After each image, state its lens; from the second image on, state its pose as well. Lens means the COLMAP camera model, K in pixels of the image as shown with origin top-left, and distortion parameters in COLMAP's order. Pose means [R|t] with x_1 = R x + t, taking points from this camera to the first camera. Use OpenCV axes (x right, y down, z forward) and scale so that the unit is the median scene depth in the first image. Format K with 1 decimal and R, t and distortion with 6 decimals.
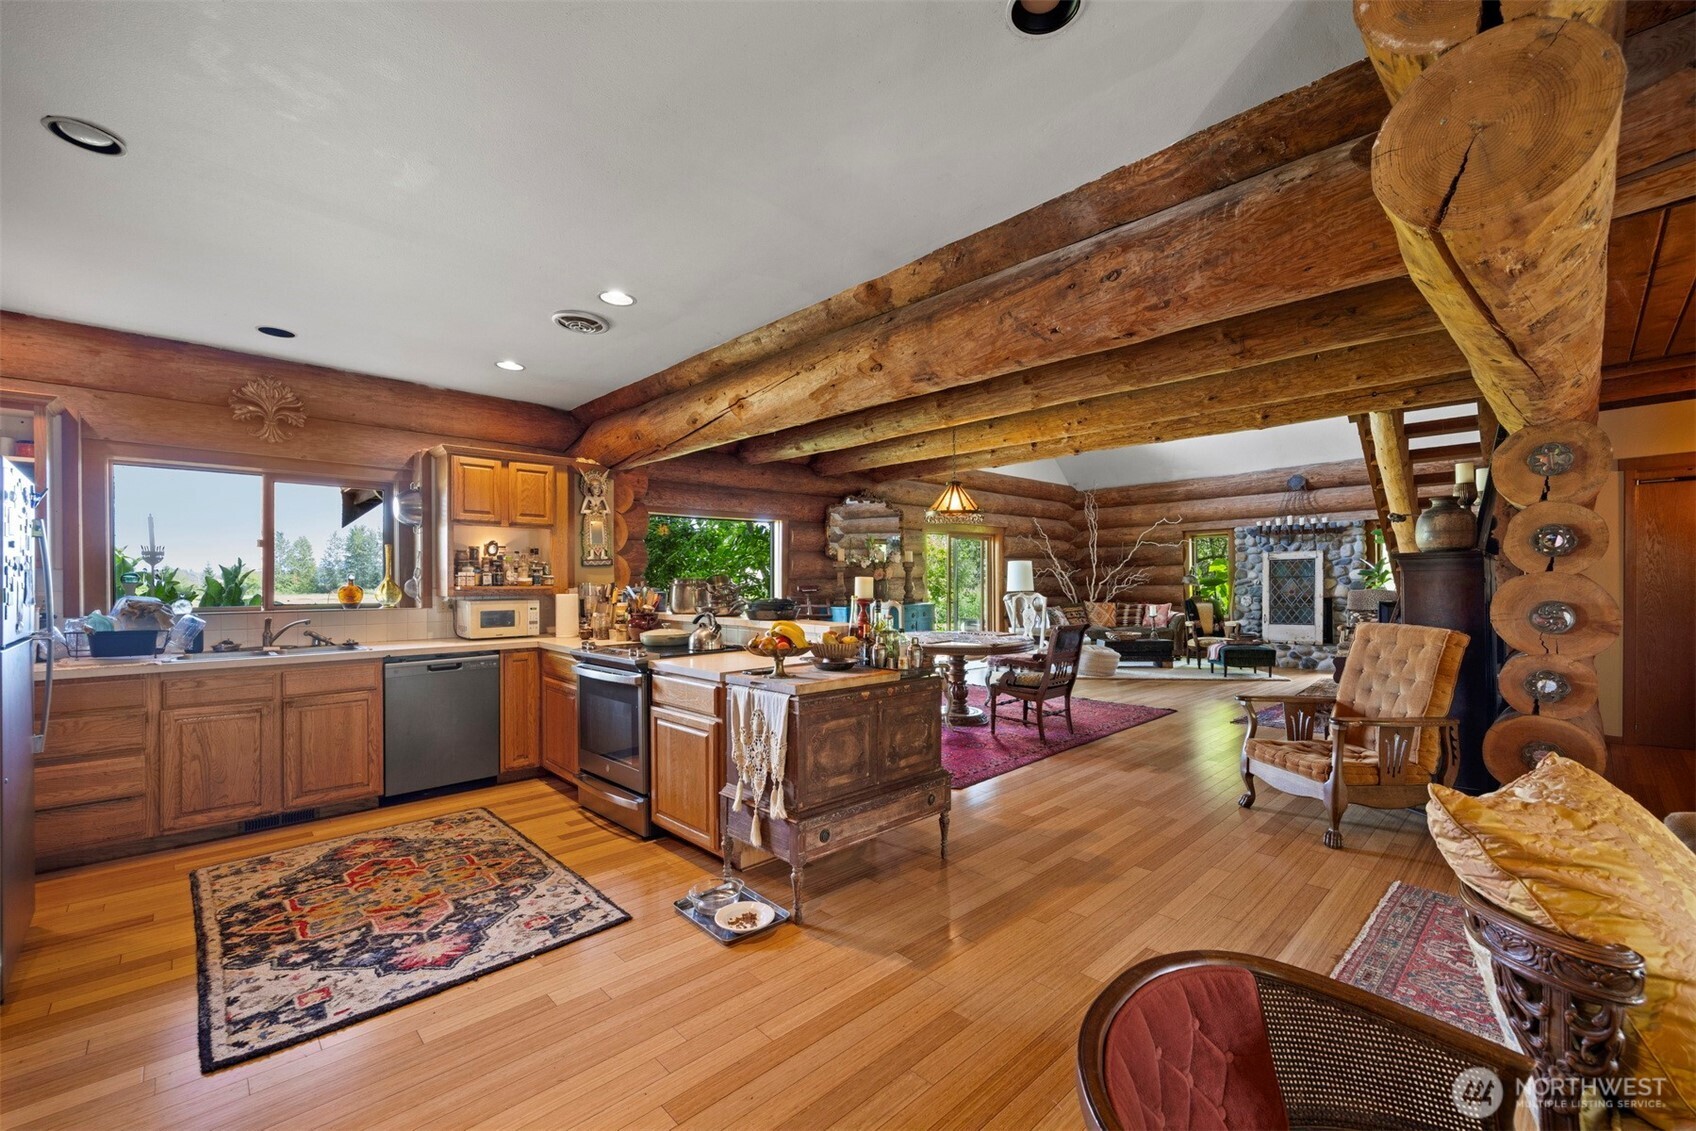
lens RADIAL K [[698.5, 0, 840.6], [0, 698.5, 584.4], [0, 0, 1]] dist [0.002643, 0.000229]
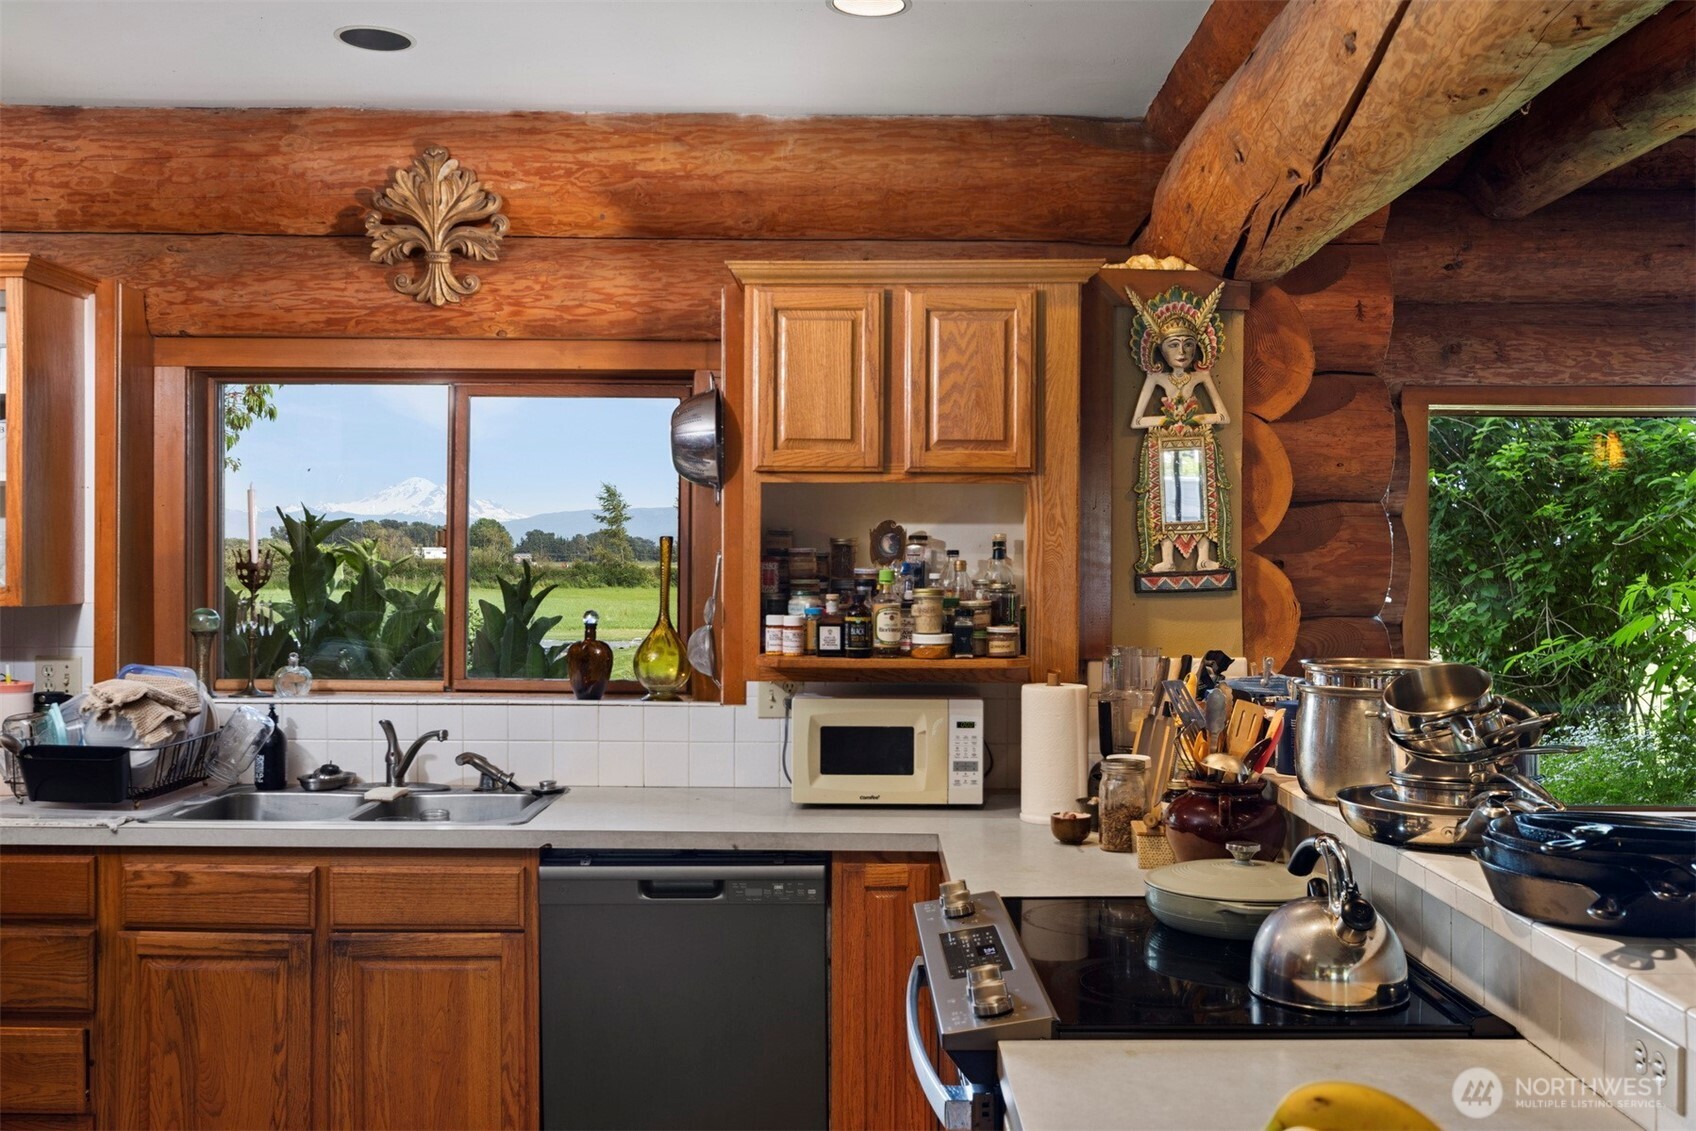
lens RADIAL K [[1621.8, 0, 848.0], [0, 1621.8, 565.5], [0, 0, 1]] dist [0.002257, 0.003441]
pose [[0.720620, 0.007641, -0.693288, 0.025712], [-0.010946, 0.999940, -0.000357, -0.018696], [0.693244, 0.007846, 0.720660, 0.188428]]
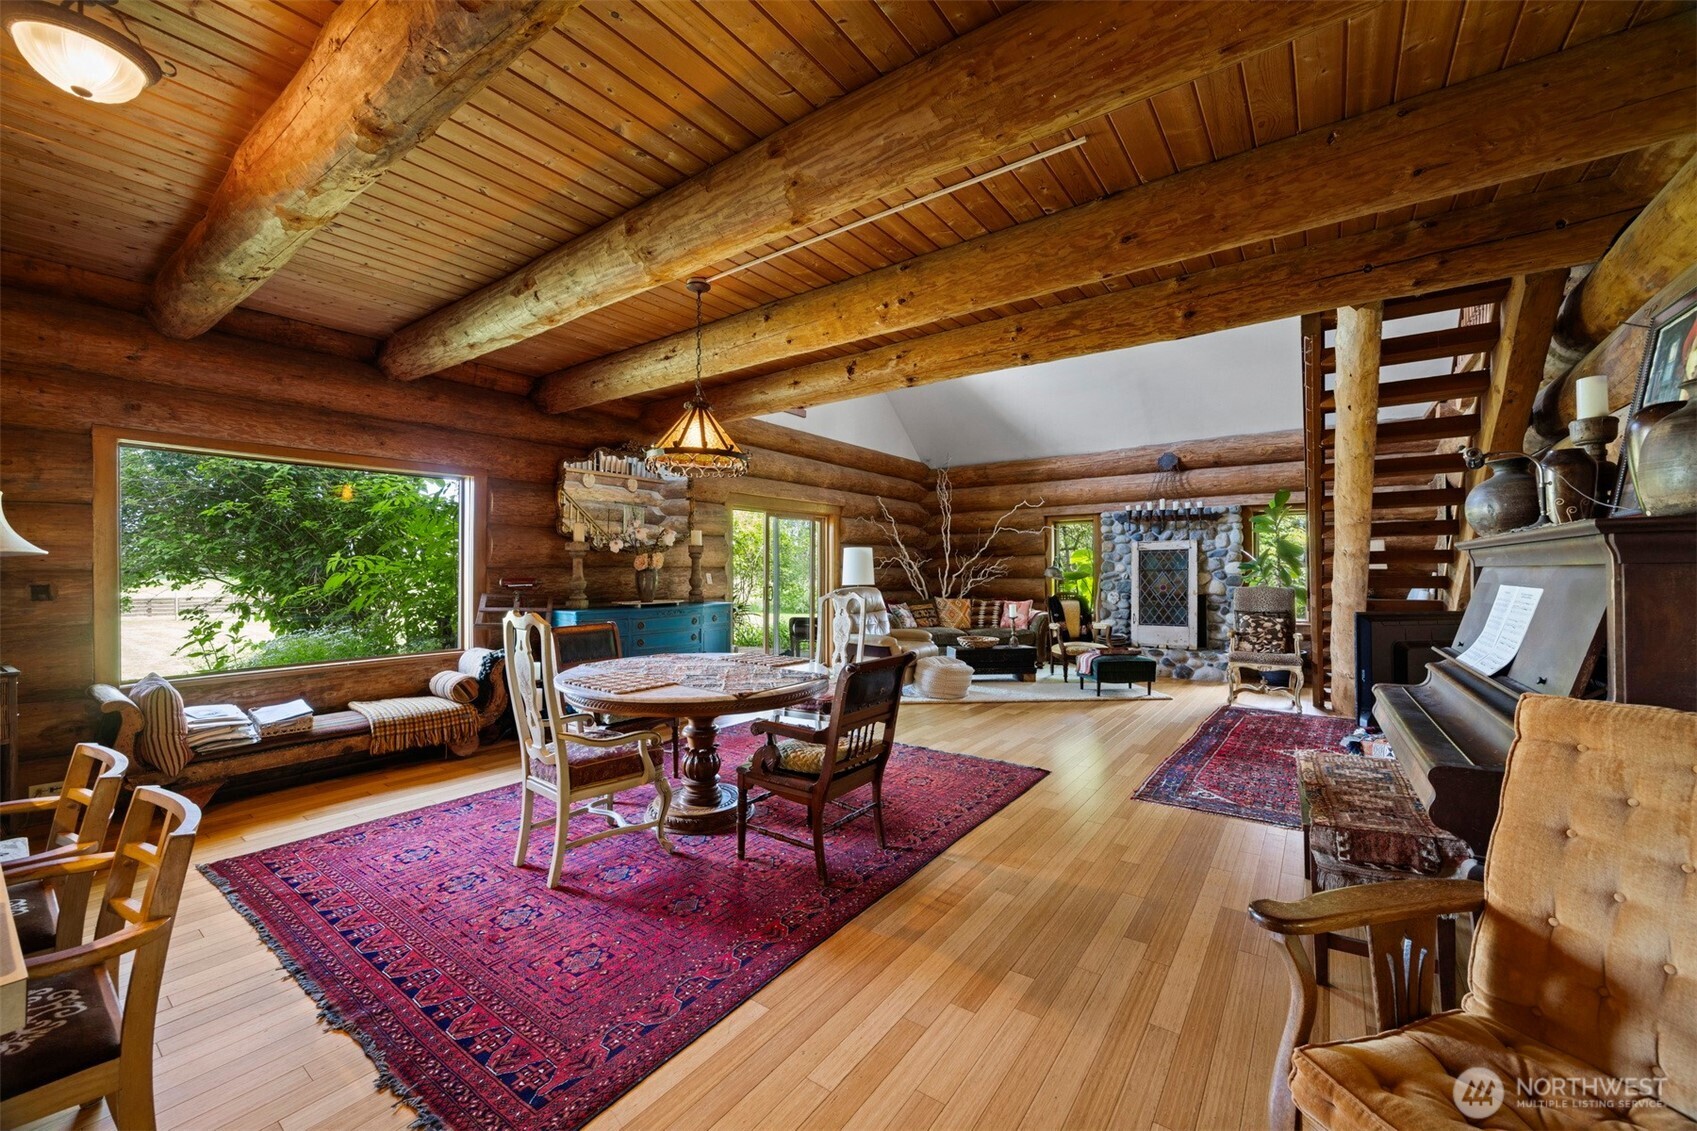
lens RADIAL K [[665.8, 0, 848.5], [0, 665.8, 565.5], [0, 0, 1]] dist [-0.000828, -0.000034]
pose [[0.982857, 0.009425, 0.184129, 0.114953], [-0.007272, 0.999897, -0.012364, -0.003696], [-0.184227, 0.010813, 0.982824, 0.270856]]
